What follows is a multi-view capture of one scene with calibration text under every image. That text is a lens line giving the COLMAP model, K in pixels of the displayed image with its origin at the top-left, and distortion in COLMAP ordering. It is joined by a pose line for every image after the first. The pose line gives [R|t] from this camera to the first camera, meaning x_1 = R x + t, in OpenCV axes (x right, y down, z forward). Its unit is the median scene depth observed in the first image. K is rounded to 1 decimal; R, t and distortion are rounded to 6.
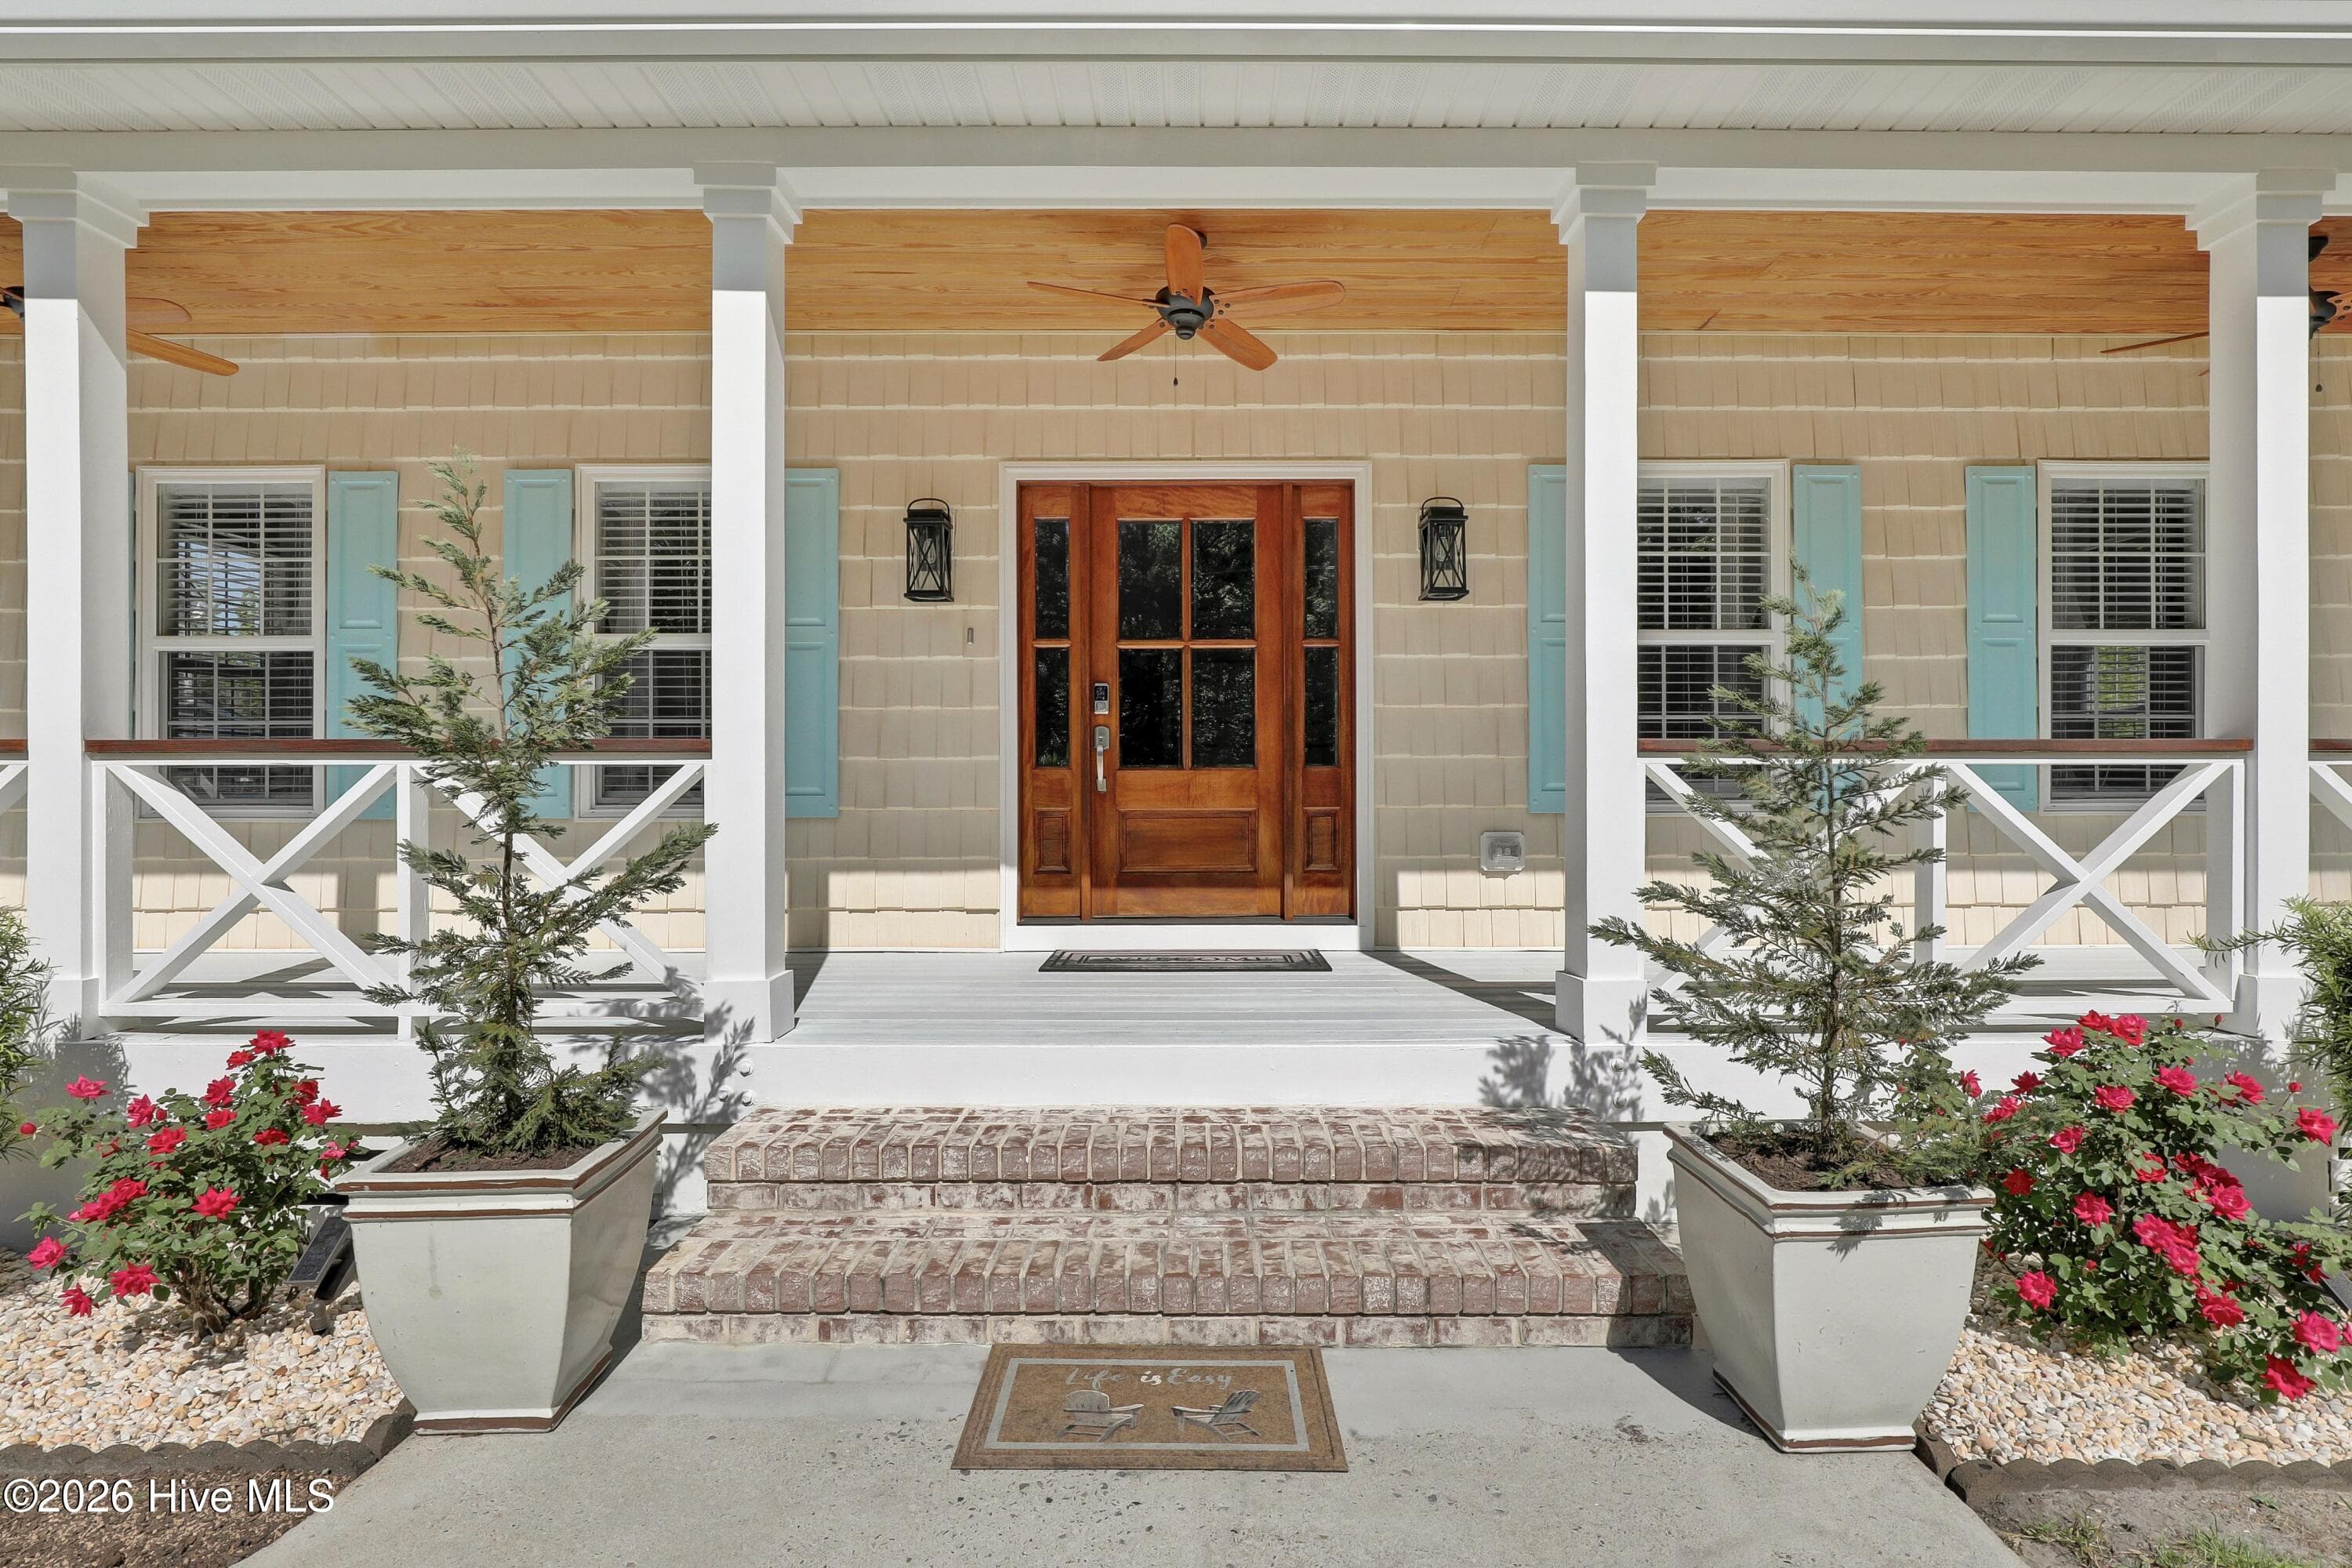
lens RADIAL K [[1127.3, 0, 1176.0], [0, 1127.3, 784.0], [0, 0, 1]] dist [0.004189, 0.000989]
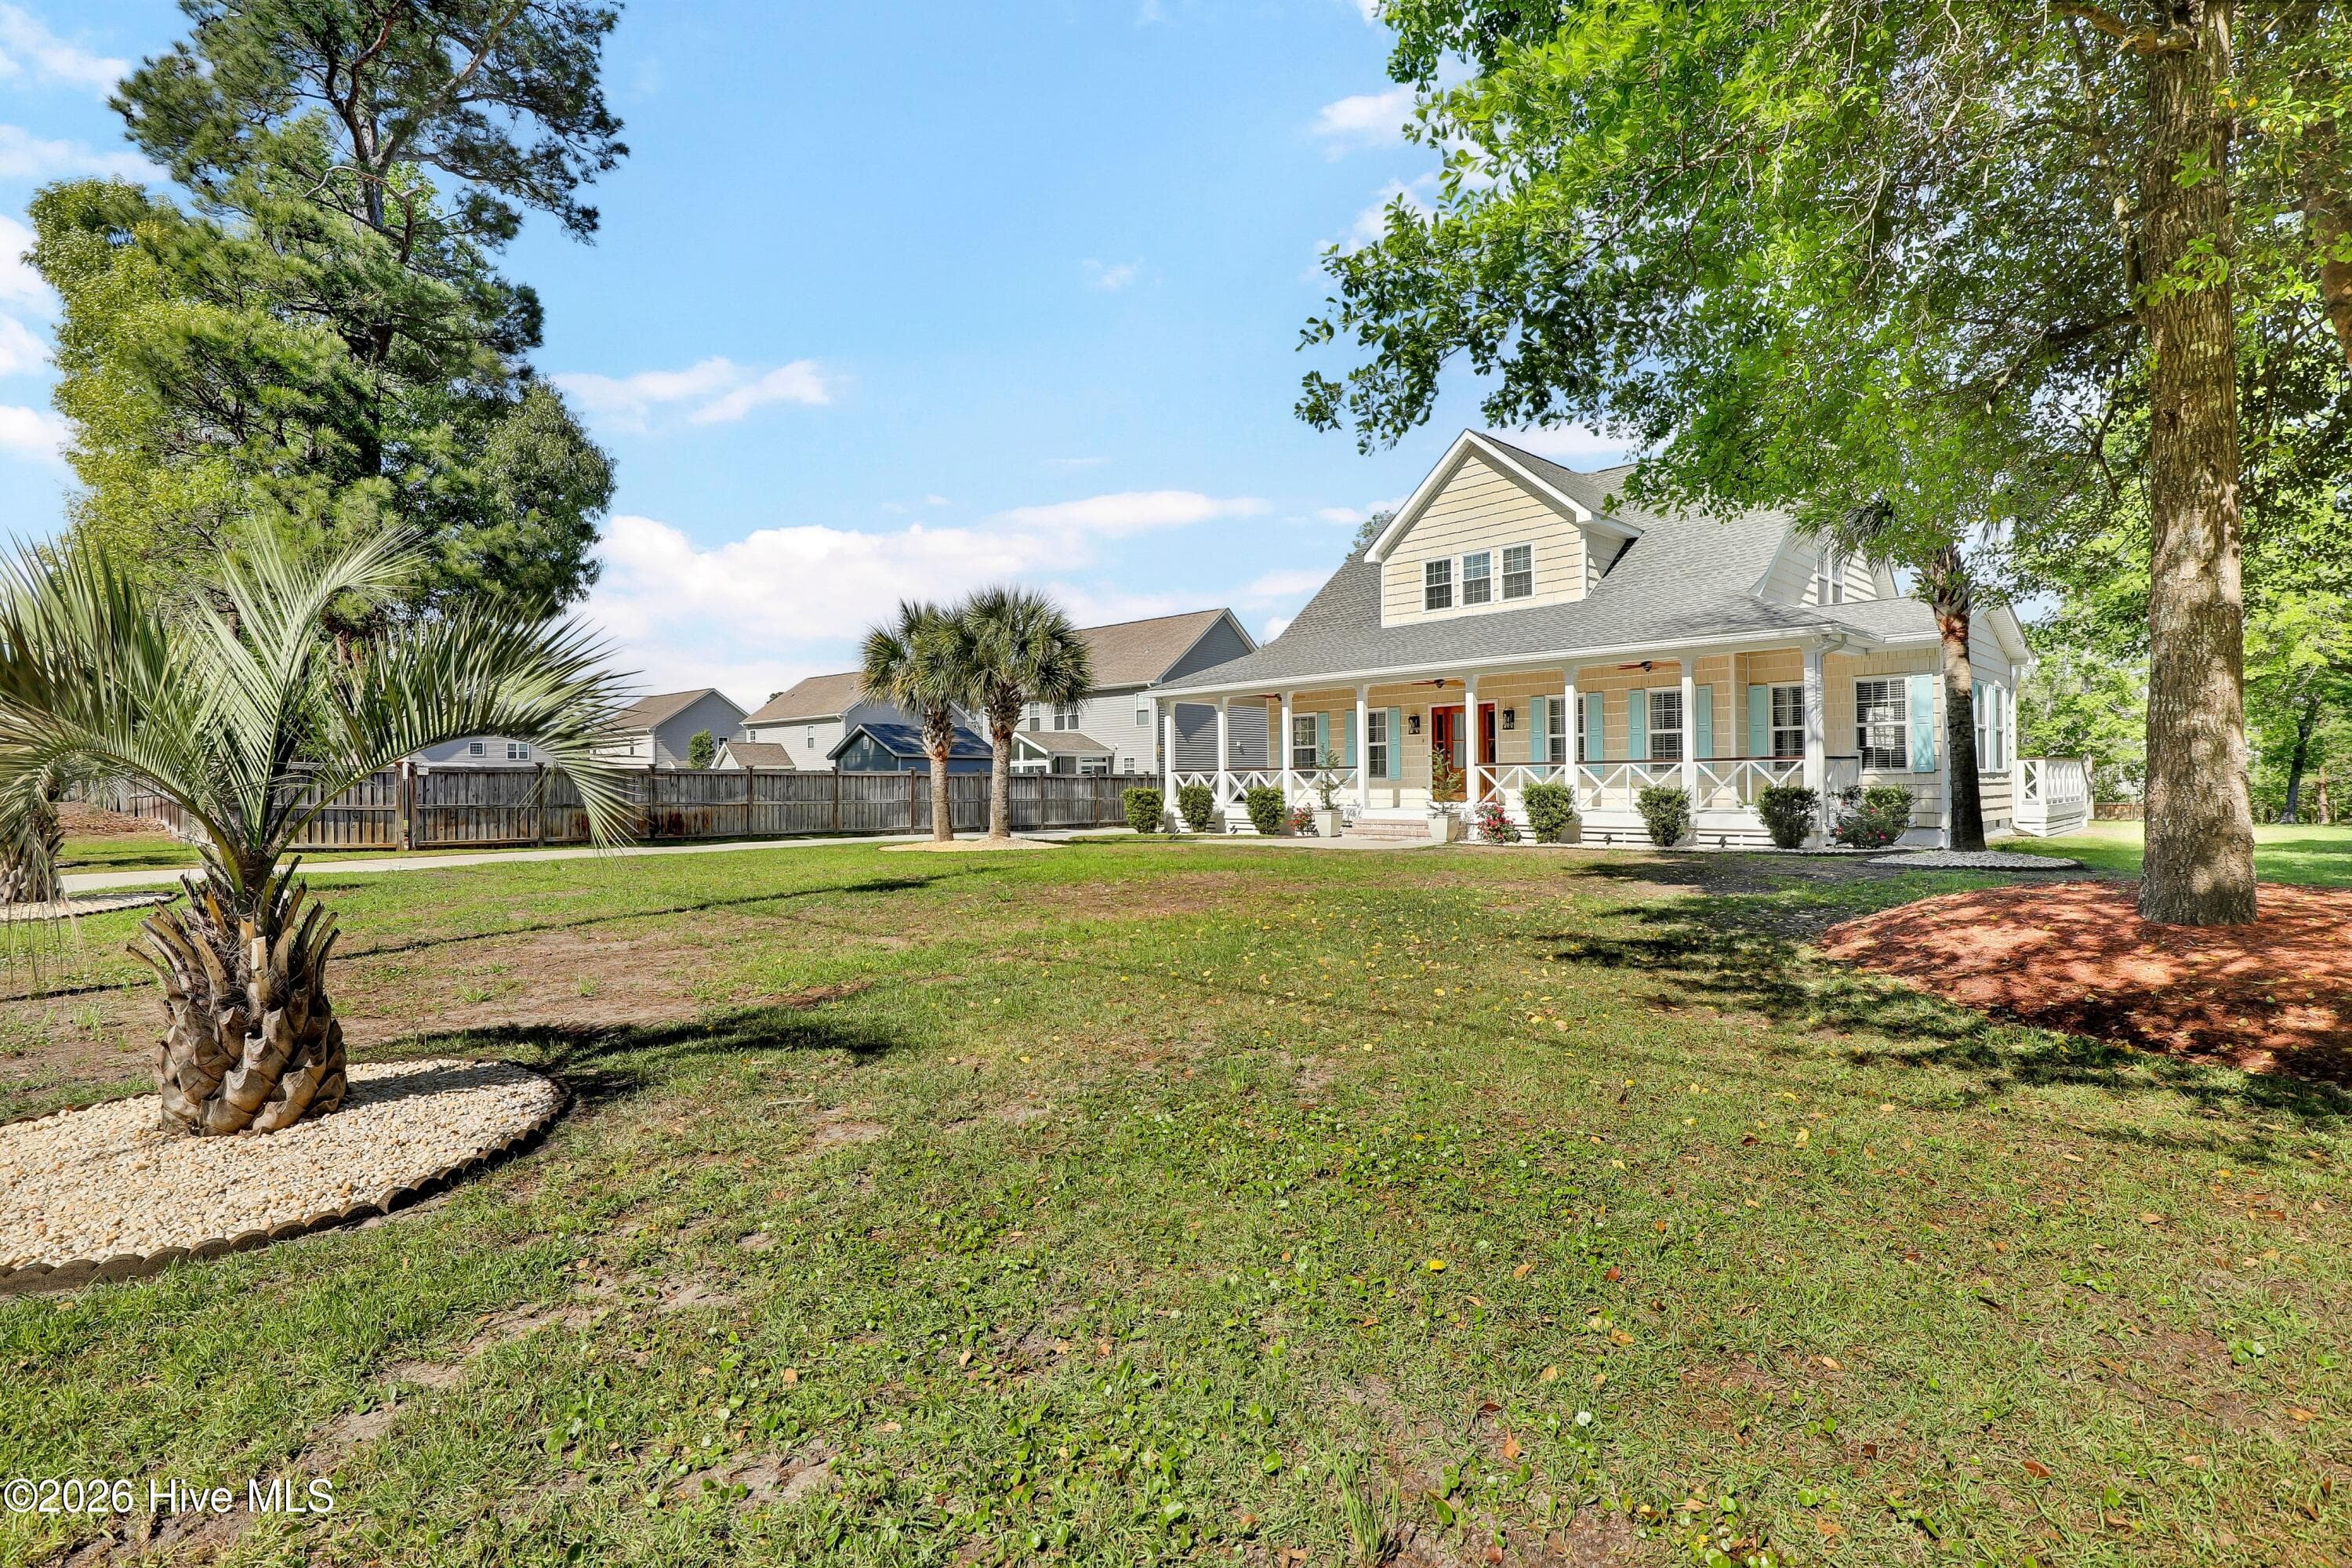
lens RADIAL K [[1127.3, 0, 1176.0], [0, 1127.3, 784.0], [0, 0, 1]] dist [0.004189, 0.000989]
pose [[0.670992, -0.005549, -0.741444, 2.623500], [0.000306, 0.999974, -0.007206, 0.083100], [0.741464, 0.004608, 0.670976, -2.932161]]
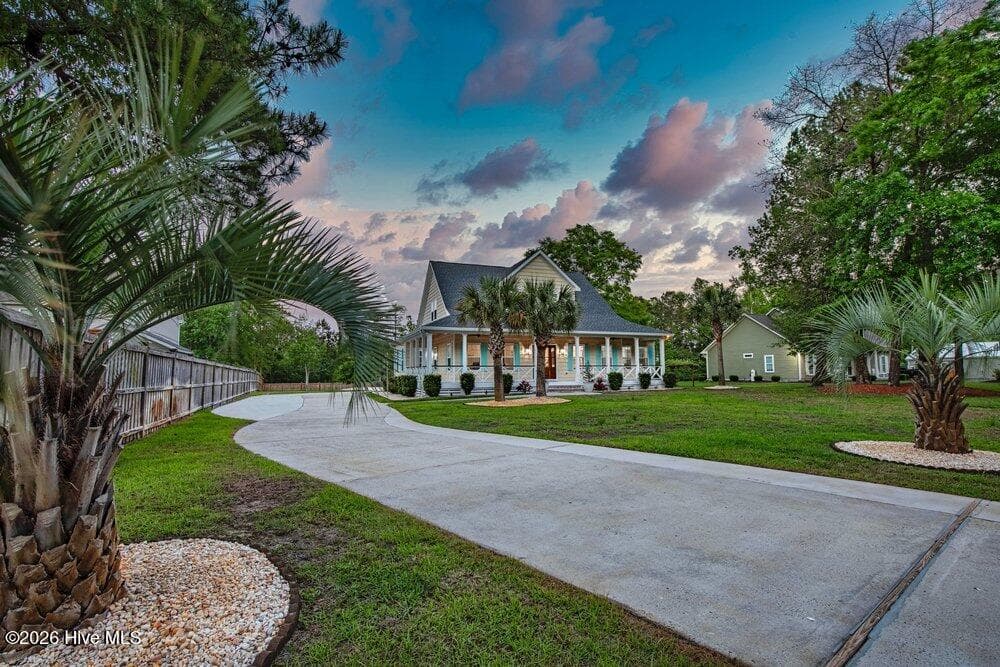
lens RADIAL K [[468.1, 0, 500.0], [0, 468.1, 333.5], [0, 0, 1]] dist [0.004561, 0.001032]
pose [[0.939552, 0.025572, 0.341449, -2.315863], [0.010615, 0.994553, -0.103695, 0.152034], [-0.342240, 0.101051, 0.934163, -3.877732]]
